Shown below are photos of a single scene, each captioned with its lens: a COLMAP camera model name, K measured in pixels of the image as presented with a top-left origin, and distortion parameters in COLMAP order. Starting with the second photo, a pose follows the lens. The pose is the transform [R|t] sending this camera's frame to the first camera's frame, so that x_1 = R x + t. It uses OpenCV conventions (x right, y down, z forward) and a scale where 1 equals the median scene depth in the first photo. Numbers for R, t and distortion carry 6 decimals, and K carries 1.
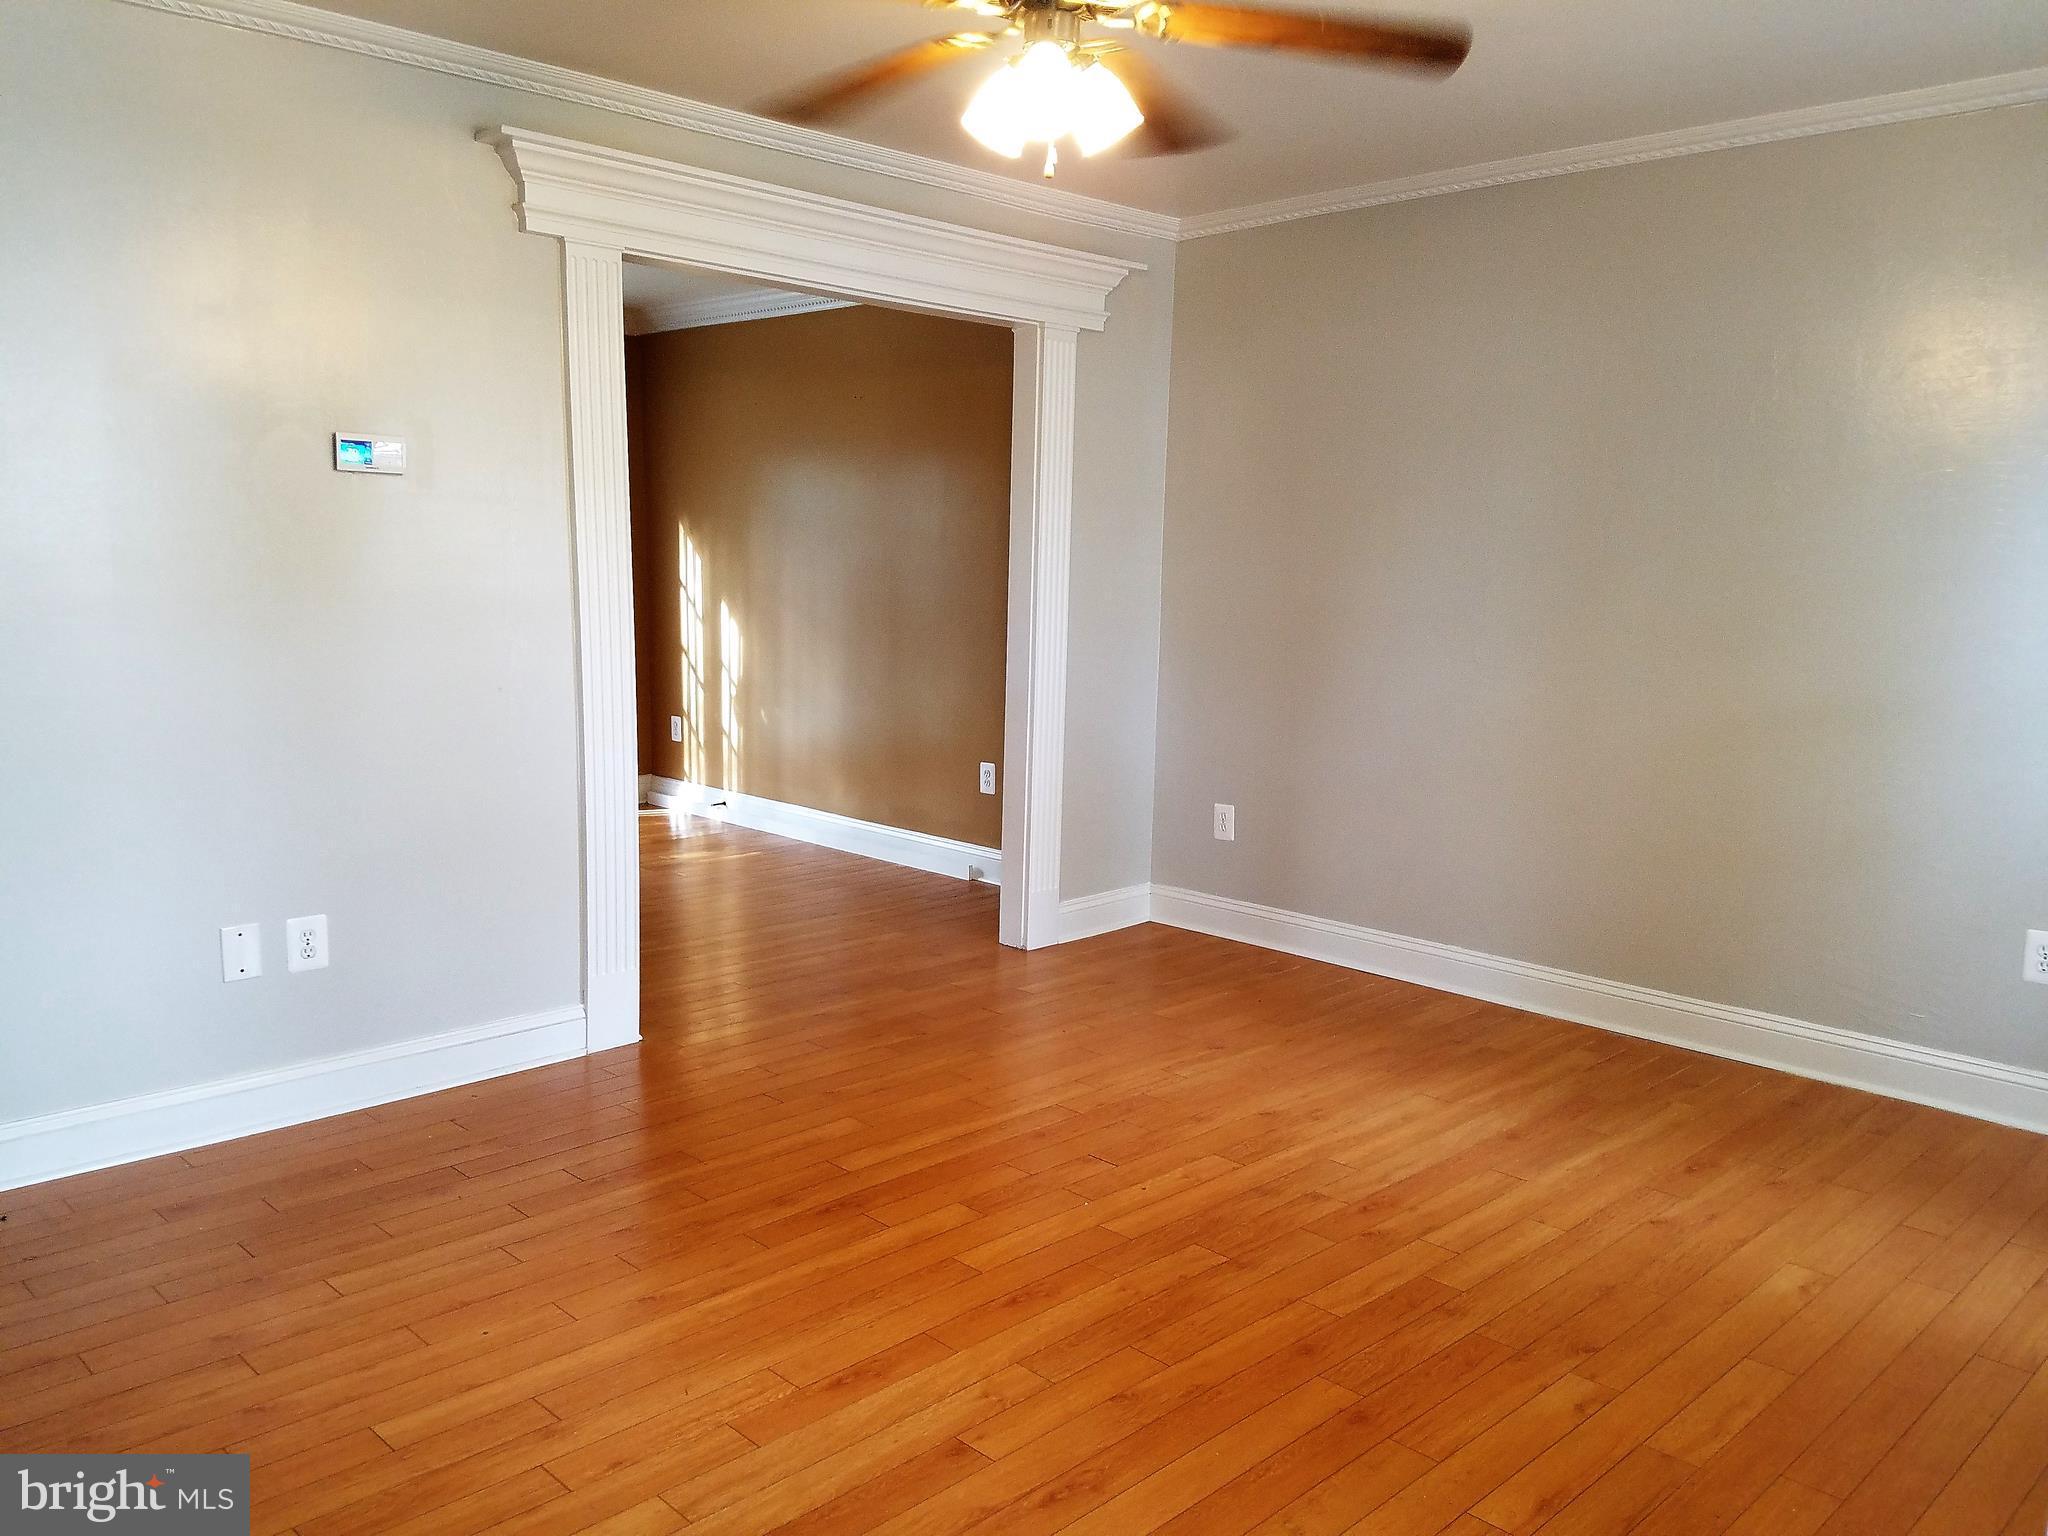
lens RADIAL K [[1575.3, 0, 1020.9], [0, 1575.3, 775.1], [0, 0, 1]] dist [0.045801, -0.024746]
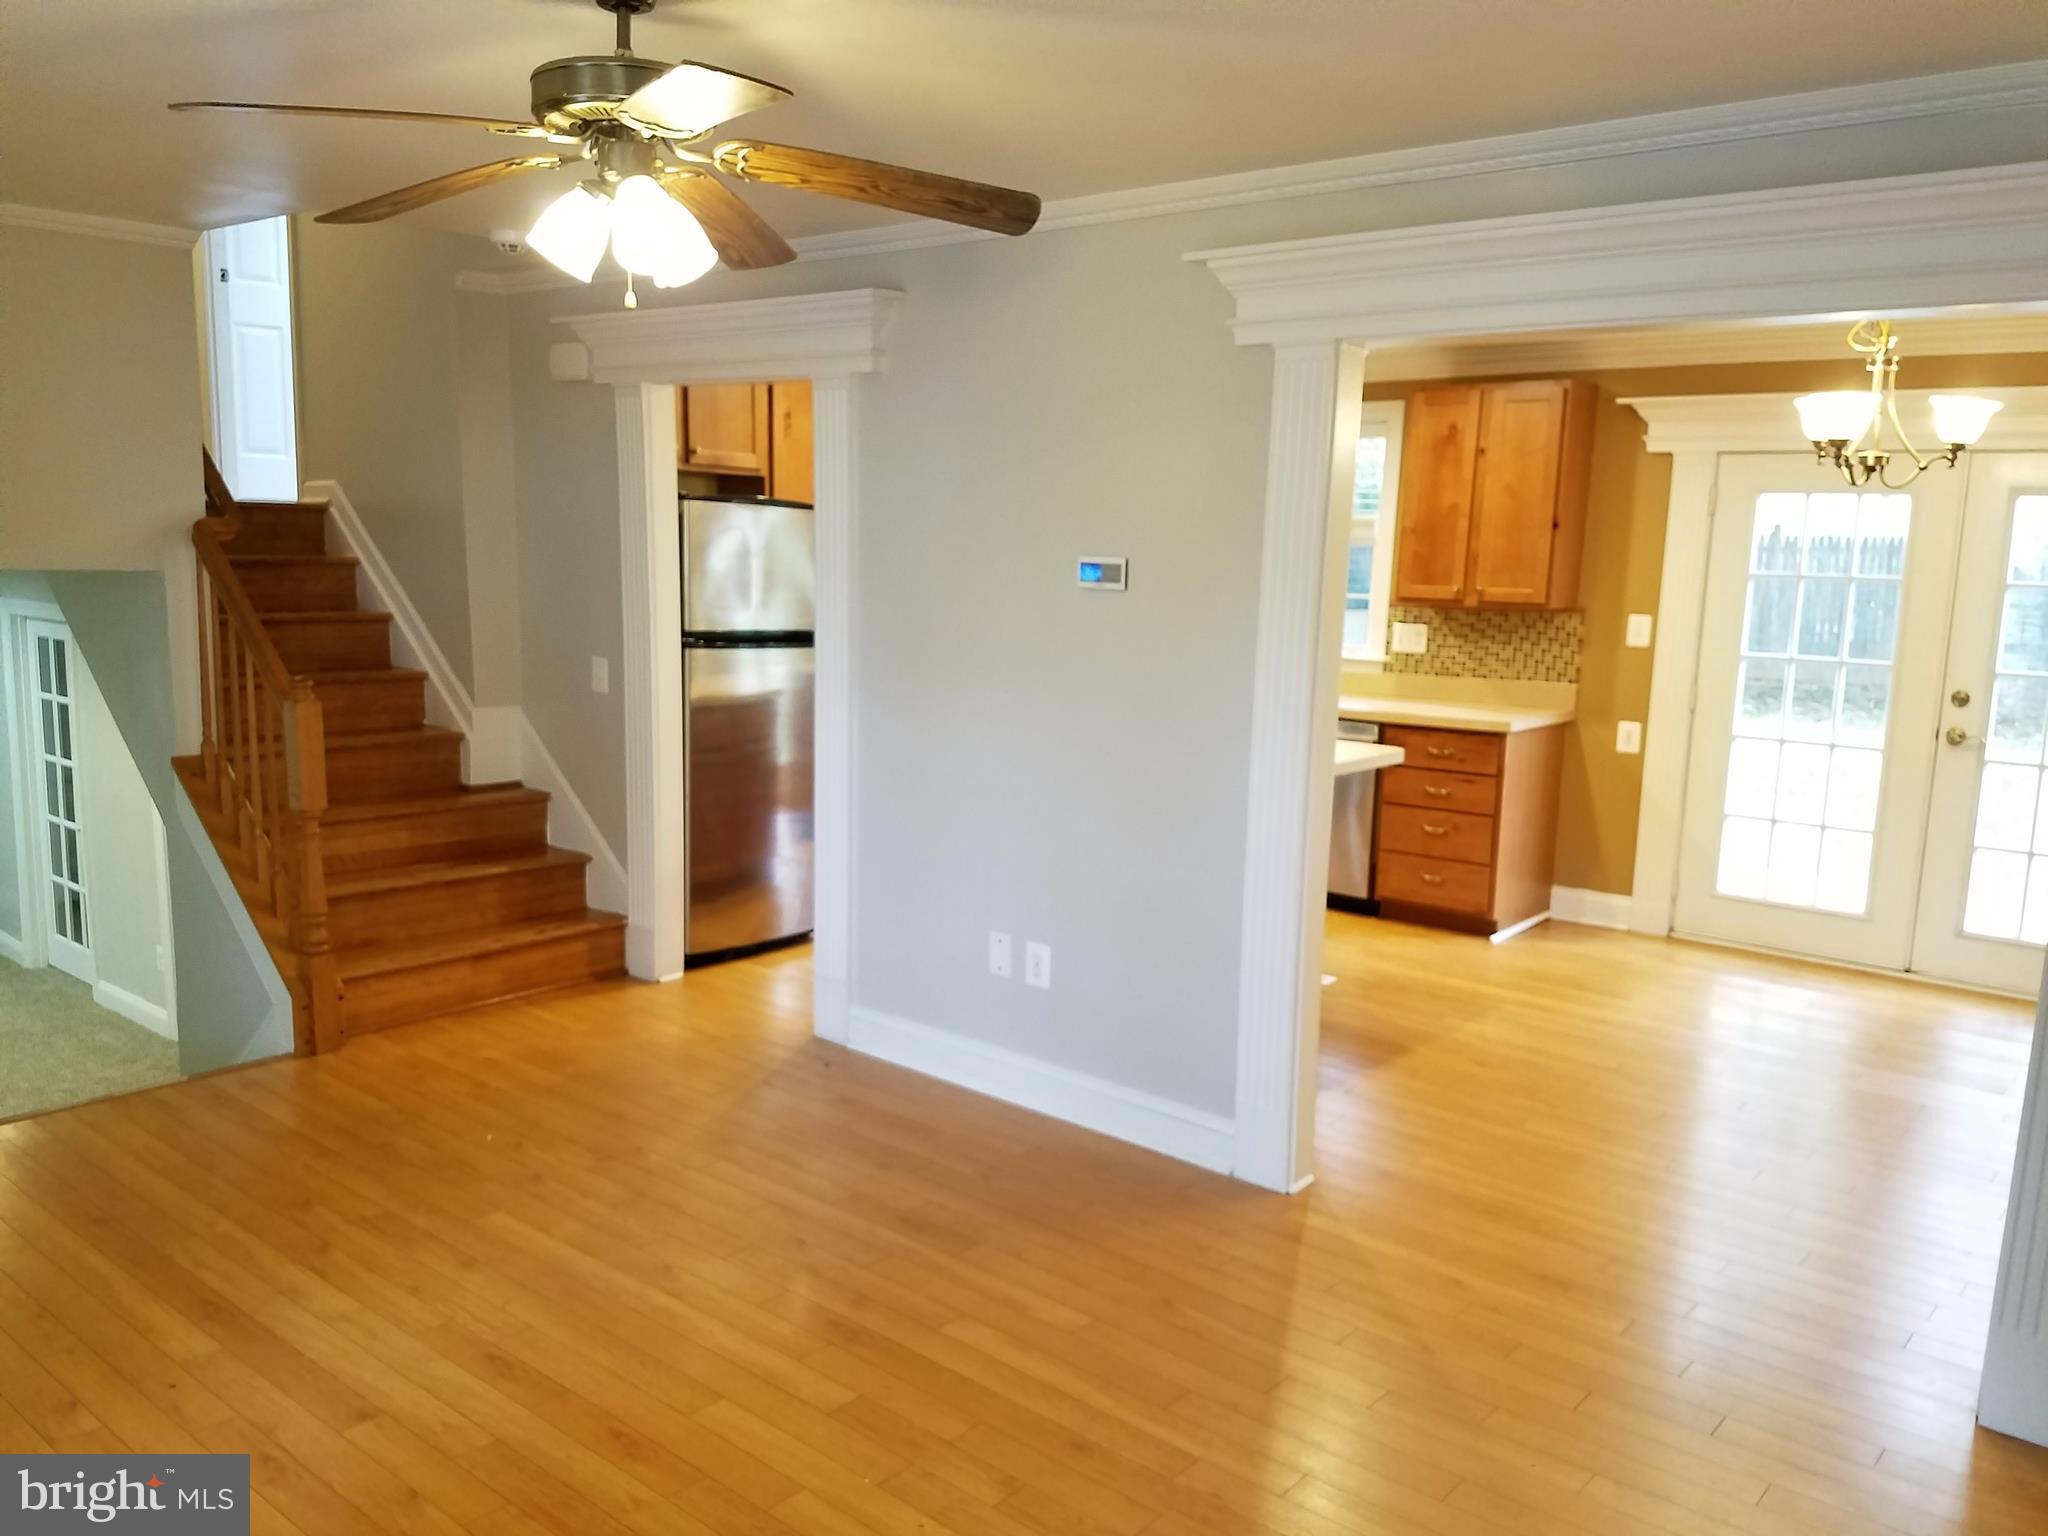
lens RADIAL K [[1575.3, 0, 975.1], [0, 1575.3, 764.7], [0, 0, 1]] dist [0.045801, -0.024746]
pose [[0.068862, 0.131540, -0.988916, 0.729124], [-0.163542, 0.979348, 0.118879, -0.182246], [0.984130, 0.153543, 0.088952, 0.821810]]
